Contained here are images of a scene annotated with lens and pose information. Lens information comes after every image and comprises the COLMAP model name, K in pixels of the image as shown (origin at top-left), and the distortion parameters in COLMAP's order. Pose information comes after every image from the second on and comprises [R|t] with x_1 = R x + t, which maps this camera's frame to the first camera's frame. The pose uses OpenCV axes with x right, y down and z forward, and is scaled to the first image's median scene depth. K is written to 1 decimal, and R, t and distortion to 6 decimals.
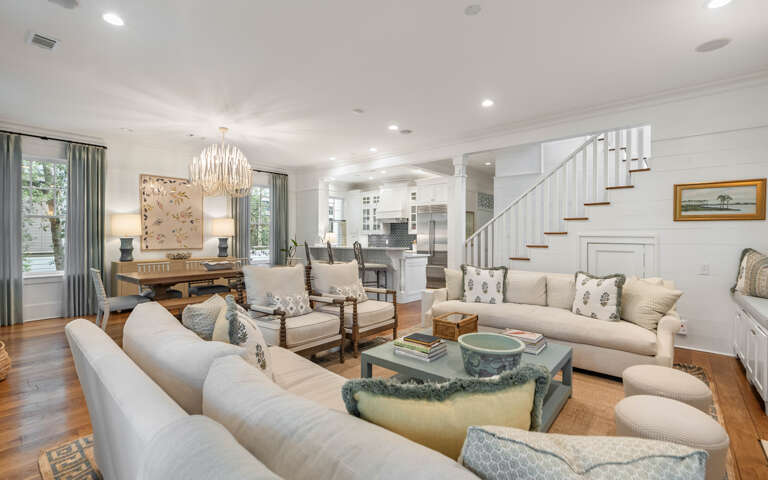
lens RADIAL K [[344.7, 0, 375.1], [0, 344.7, 231.4], [0, 0, 1]] dist [0.001869, 0.000428]
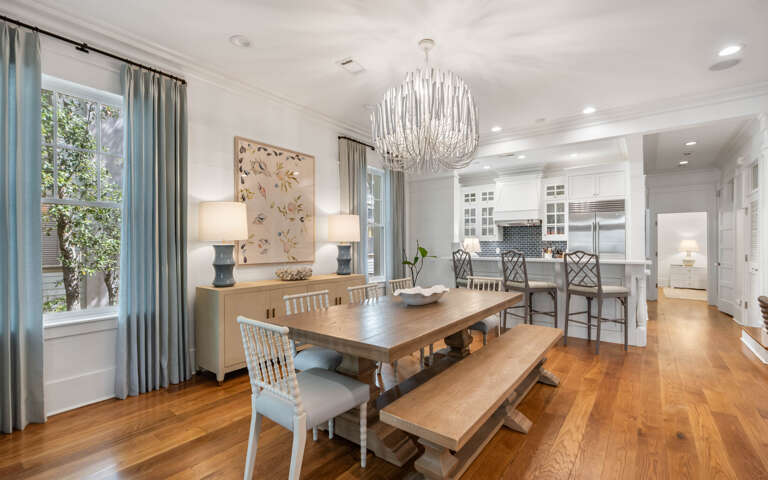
lens RADIAL K [[346.0, 0, 384.0], [0, 346.0, 240.0], [0, 0, 1]] dist [0.001277, 0.000104]
pose [[0.998573, 0.001244, 0.053385, -0.453324], [-0.001288, 0.999999, 0.000788, 0.009783], [-0.053384, -0.000856, 0.998574, 0.390462]]
